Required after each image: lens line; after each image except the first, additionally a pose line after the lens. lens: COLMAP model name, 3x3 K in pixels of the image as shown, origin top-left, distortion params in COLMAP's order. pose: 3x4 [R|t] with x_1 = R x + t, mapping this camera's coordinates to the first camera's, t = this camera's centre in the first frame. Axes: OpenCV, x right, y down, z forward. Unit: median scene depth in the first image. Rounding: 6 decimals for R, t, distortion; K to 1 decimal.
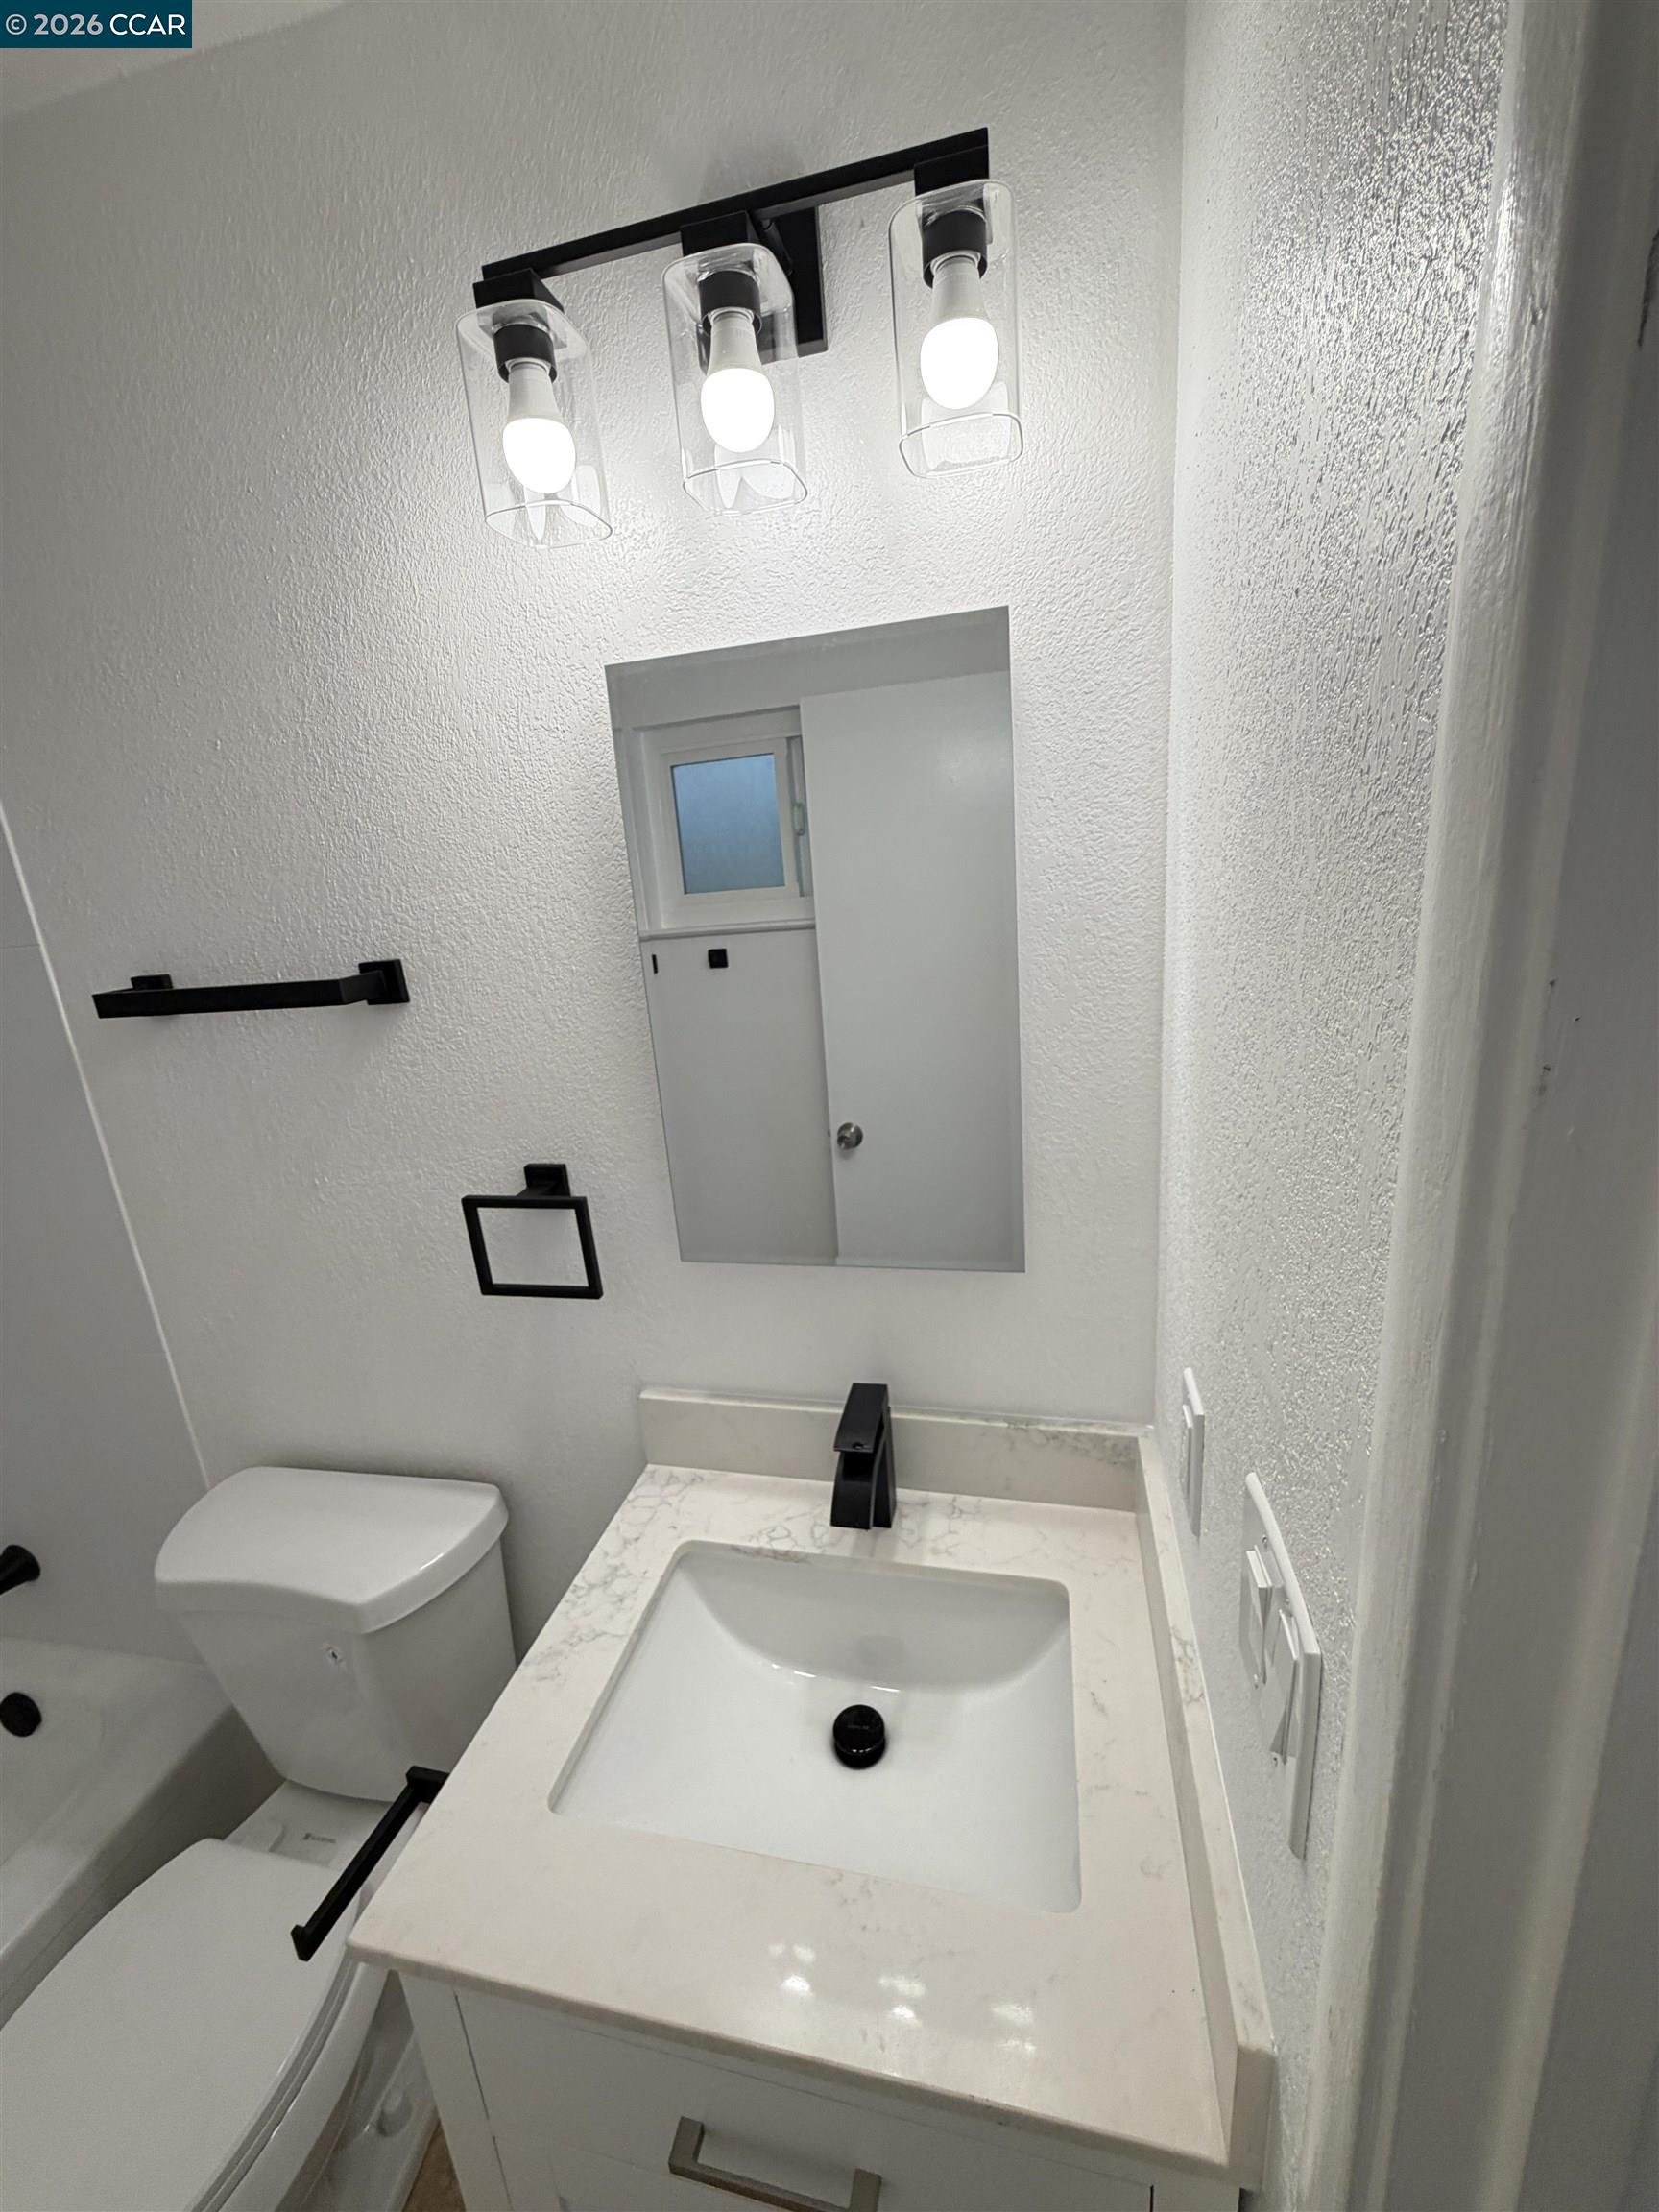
lens RADIAL K [[881.2, 0, 837.6], [0, 881.2, 1112.5], [0, 0, 1]] dist [0.001616, 0.000092]
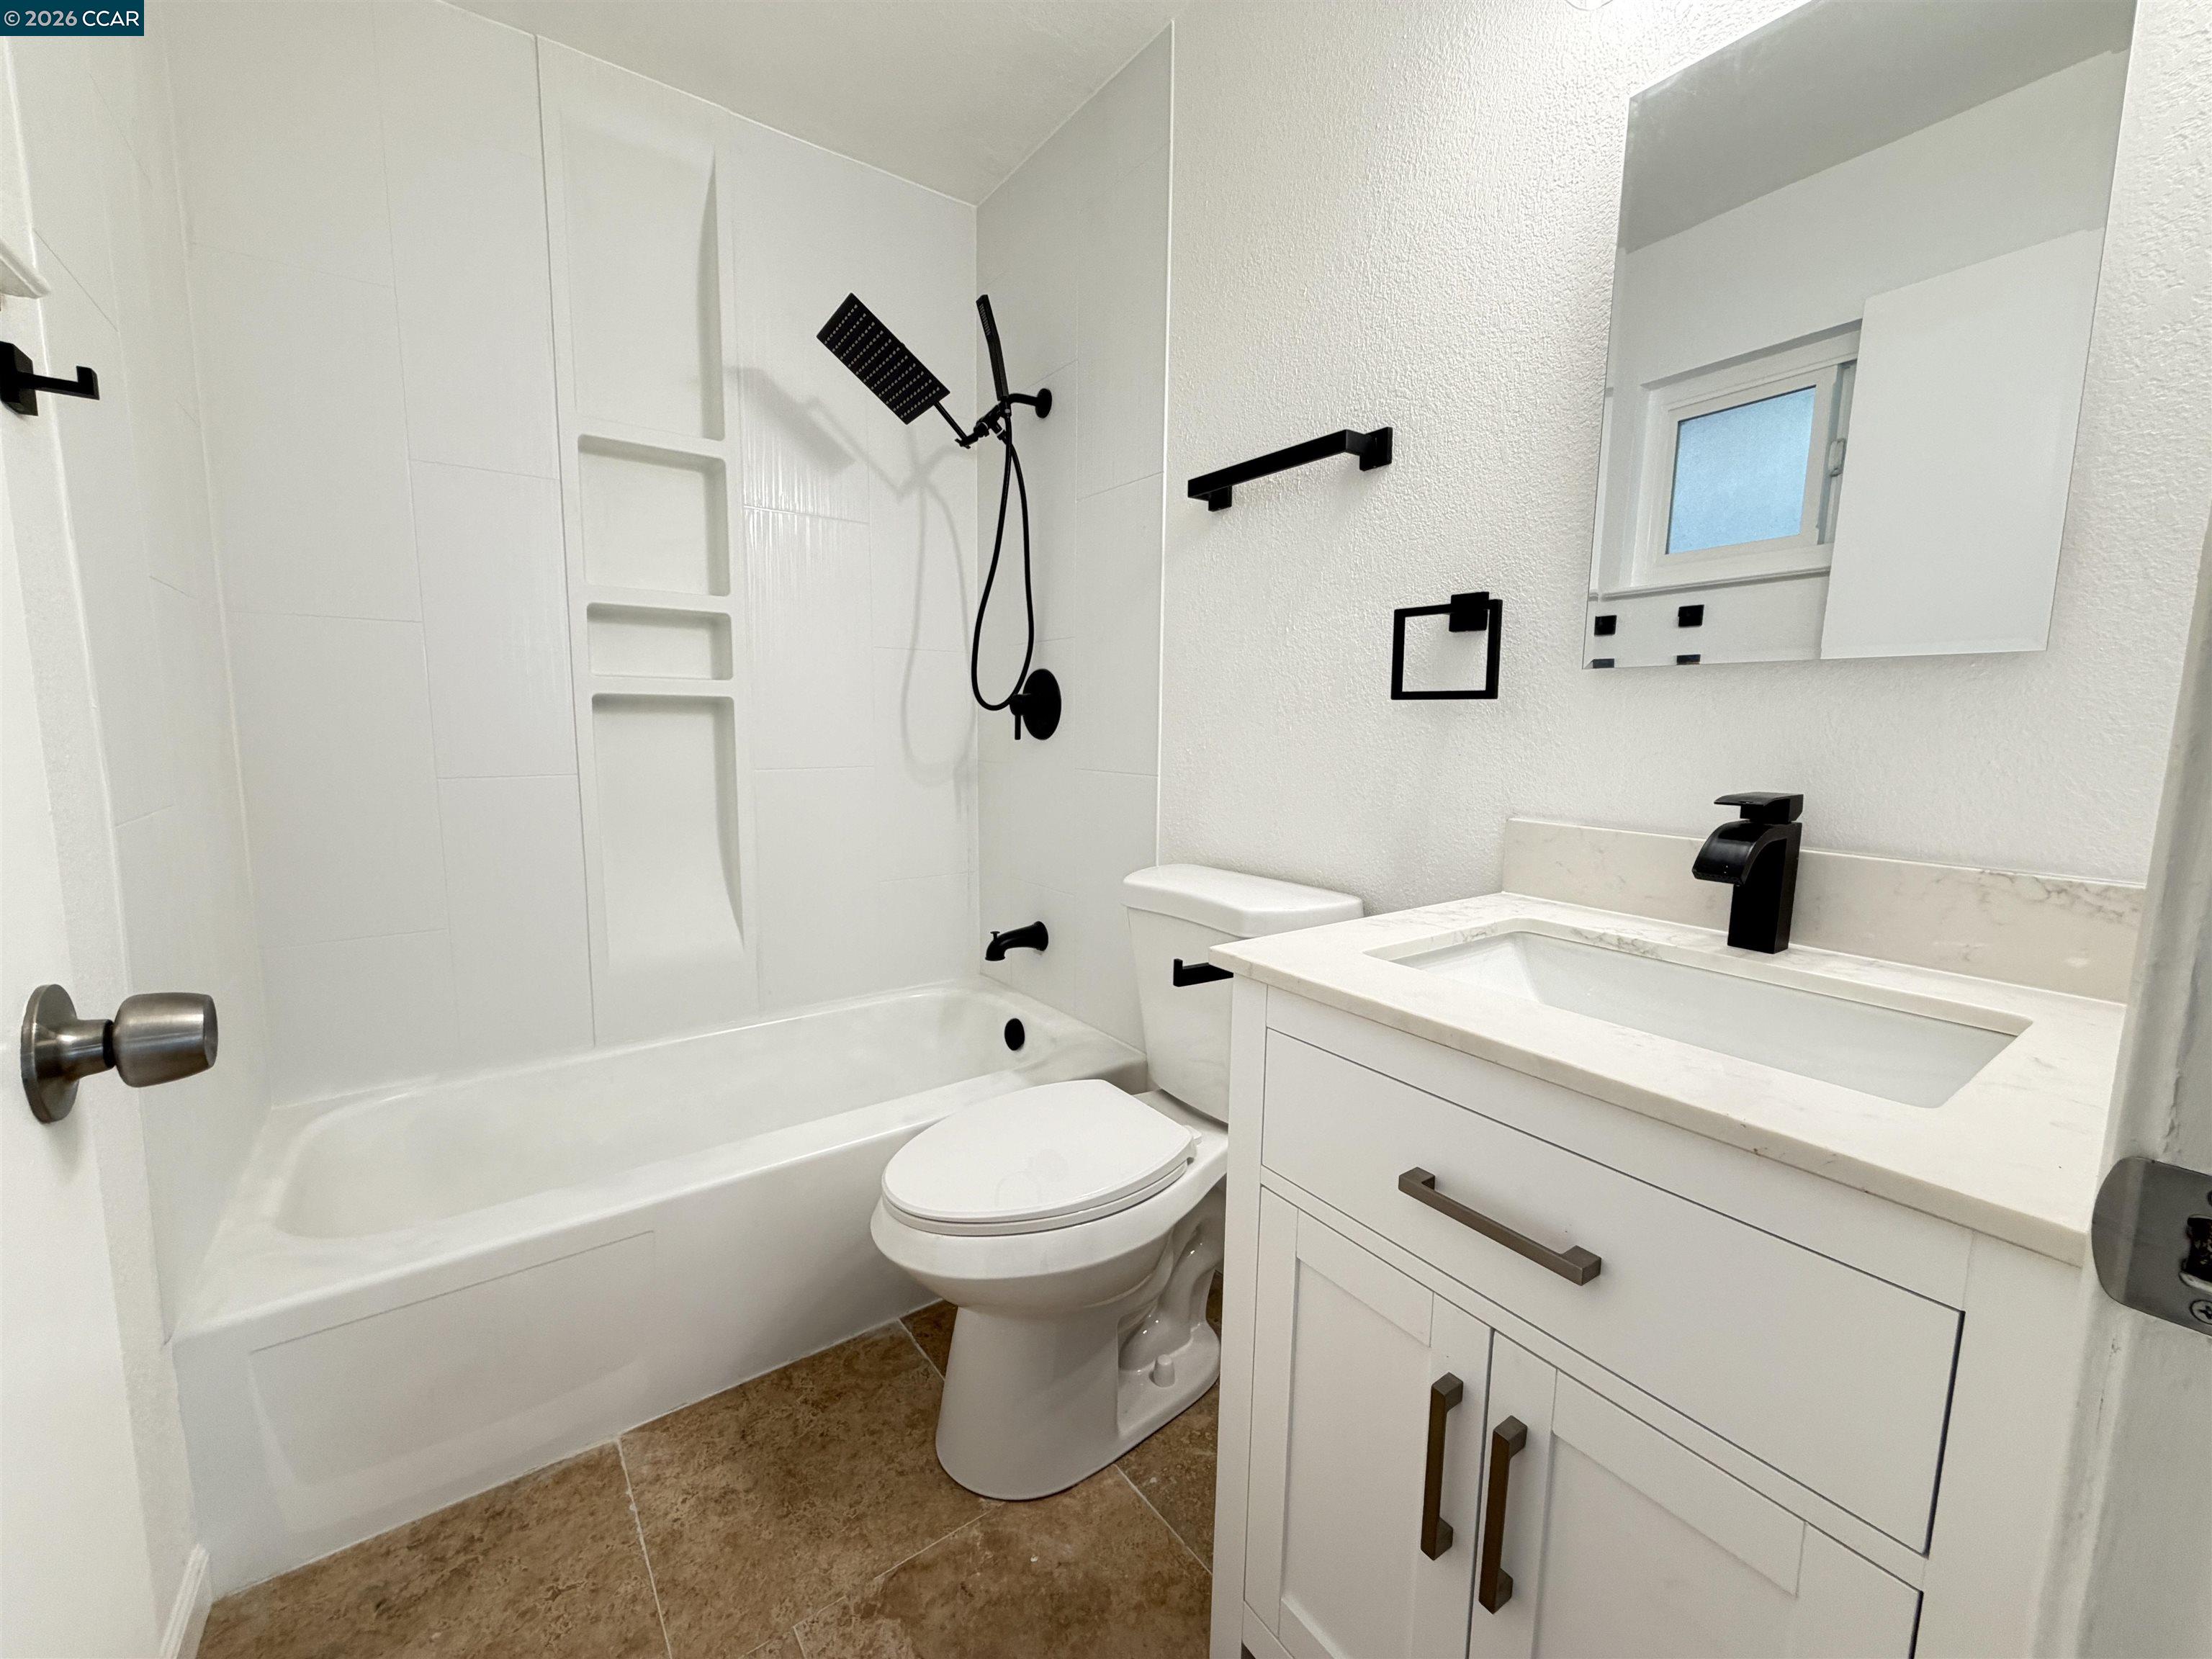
lens RADIAL K [[881.2, 0, 1103.8], [0, 881.2, 827.2], [0, 0, 1]] dist [0.001616, 0.000092]
pose [[0.741100, 0.167477, -0.650170, 0.110045], [-0.239569, 0.970606, -0.023056, 0.496519], [0.627198, 0.172847, 0.759439, -0.114175]]
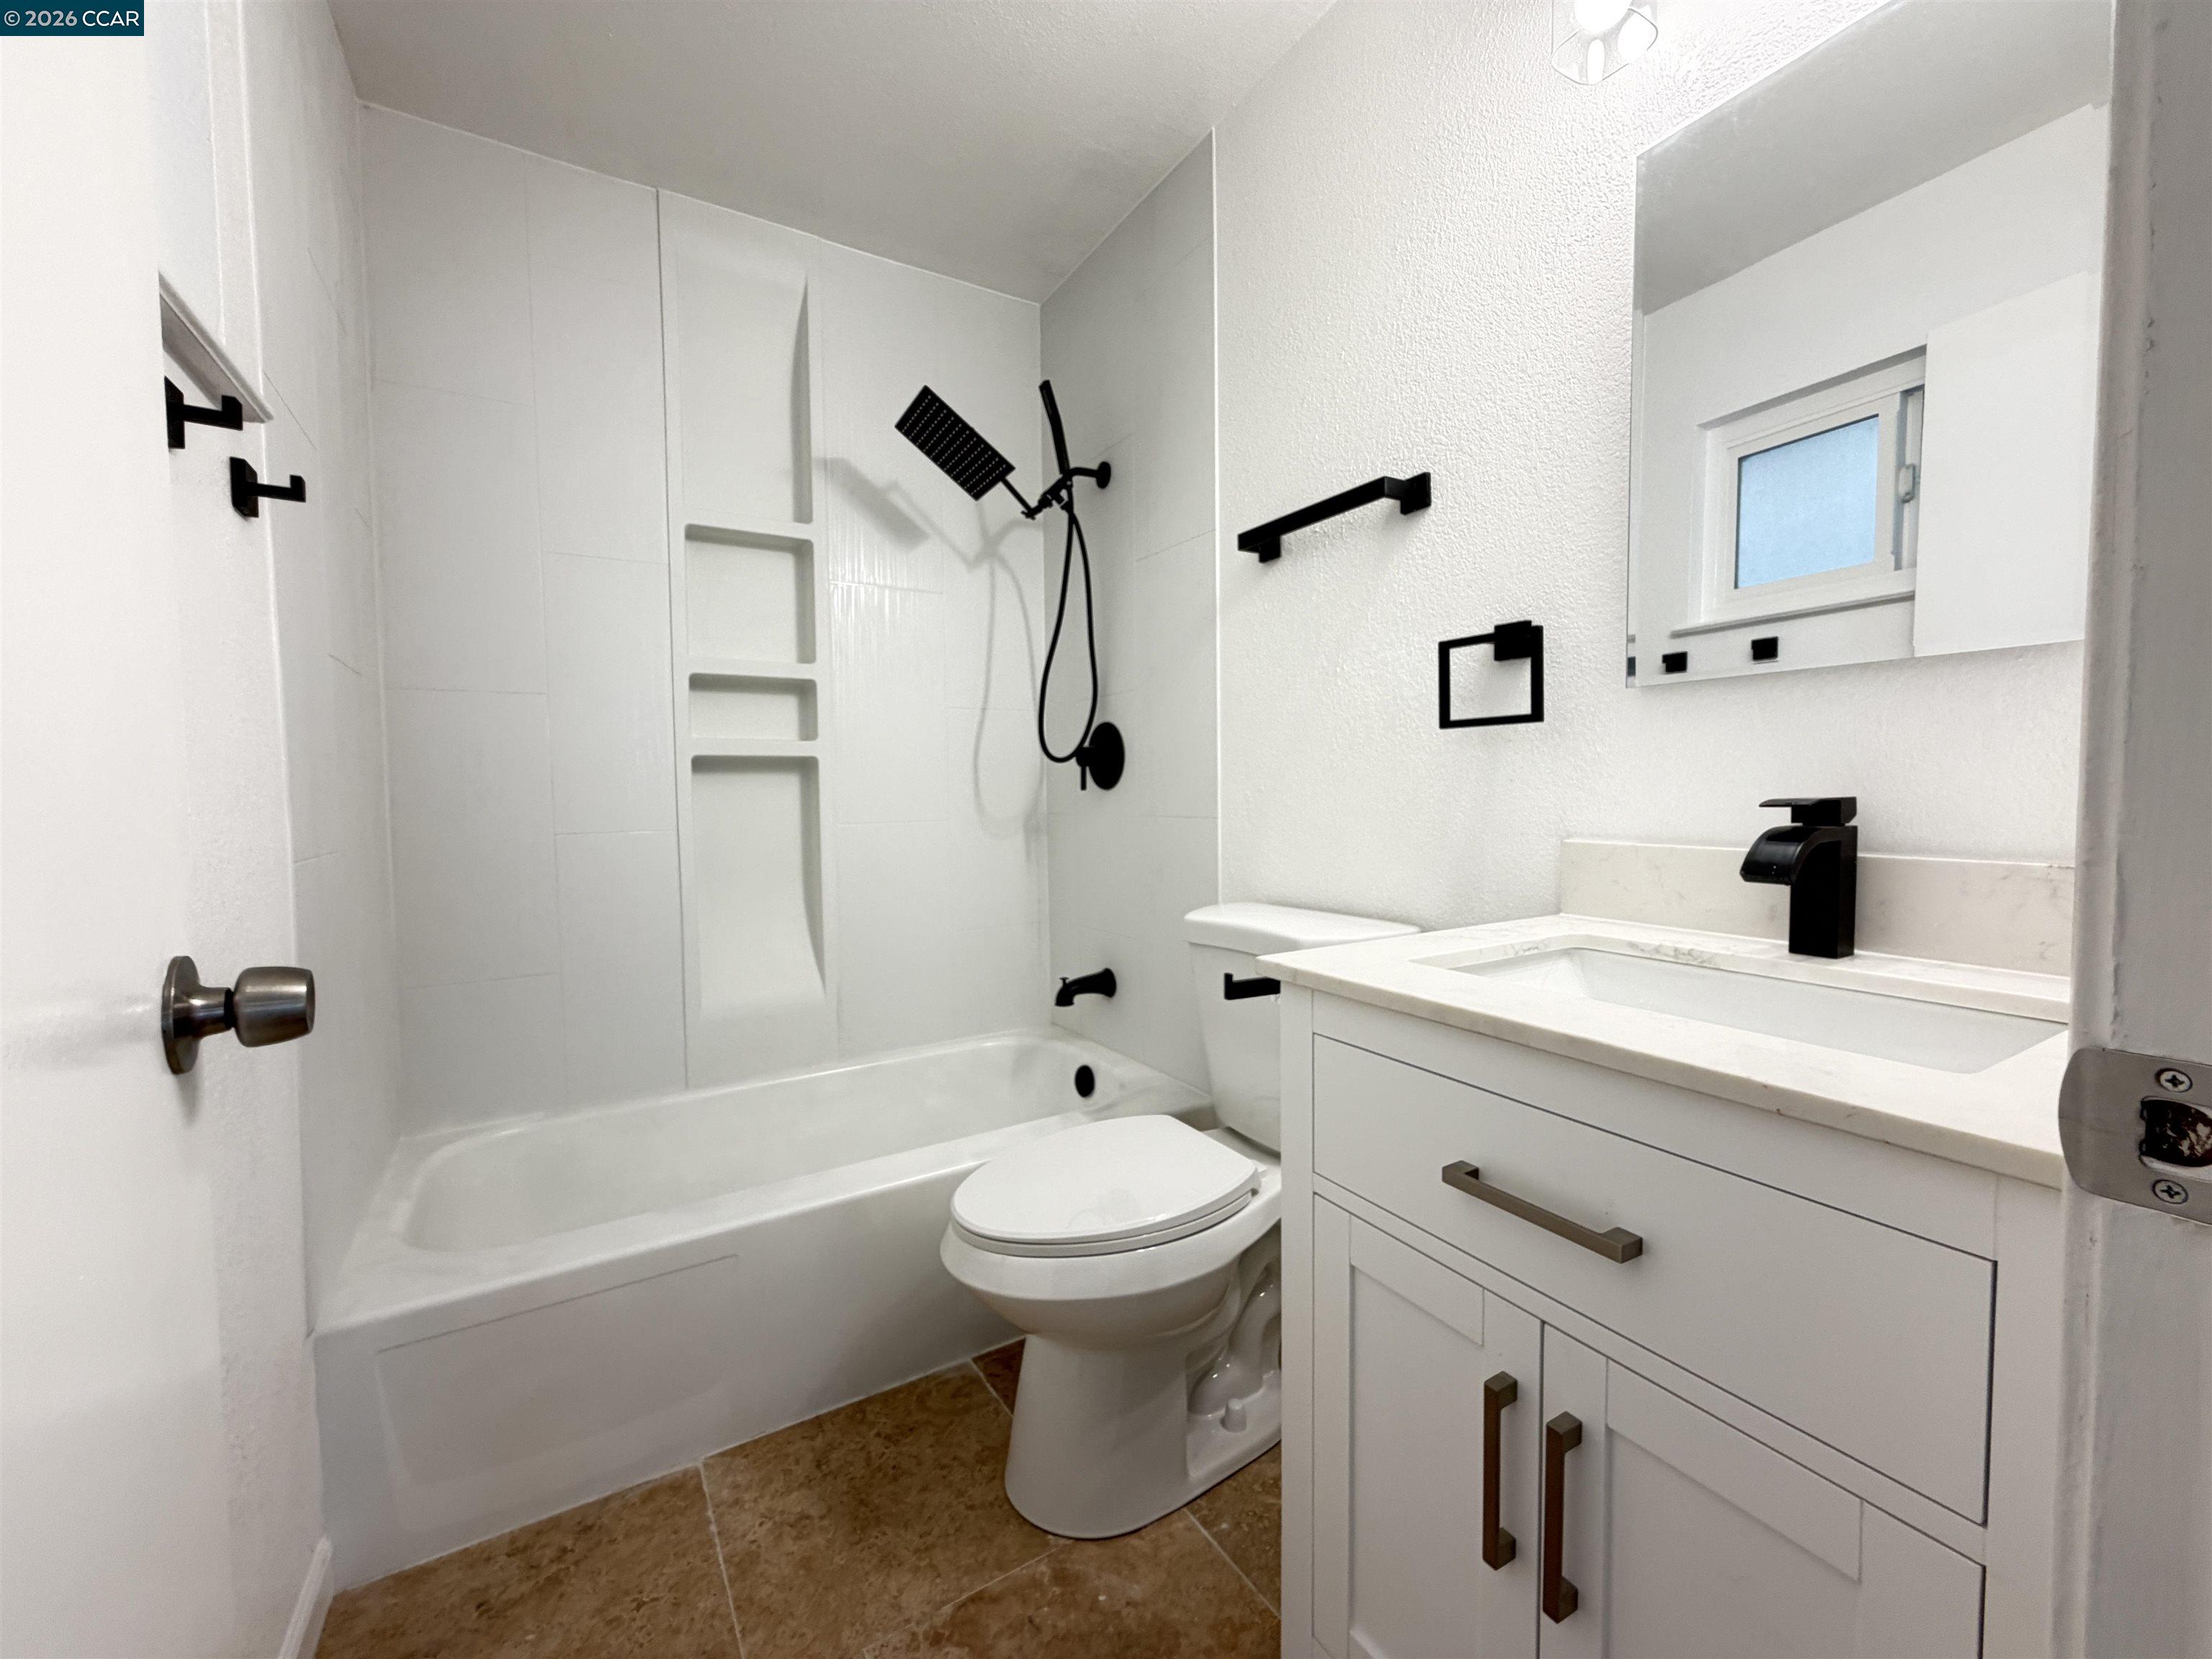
lens RADIAL K [[881.2, 0, 1103.9], [0, 881.2, 825.8], [0, 0, 1]] dist [0.001616, 0.000092]
pose [[0.684575, 0.100616, -0.721965, 0.170274], [-0.226123, 0.970881, -0.079106, 0.540455], [0.692983, 0.217407, 0.687393, -0.125524]]
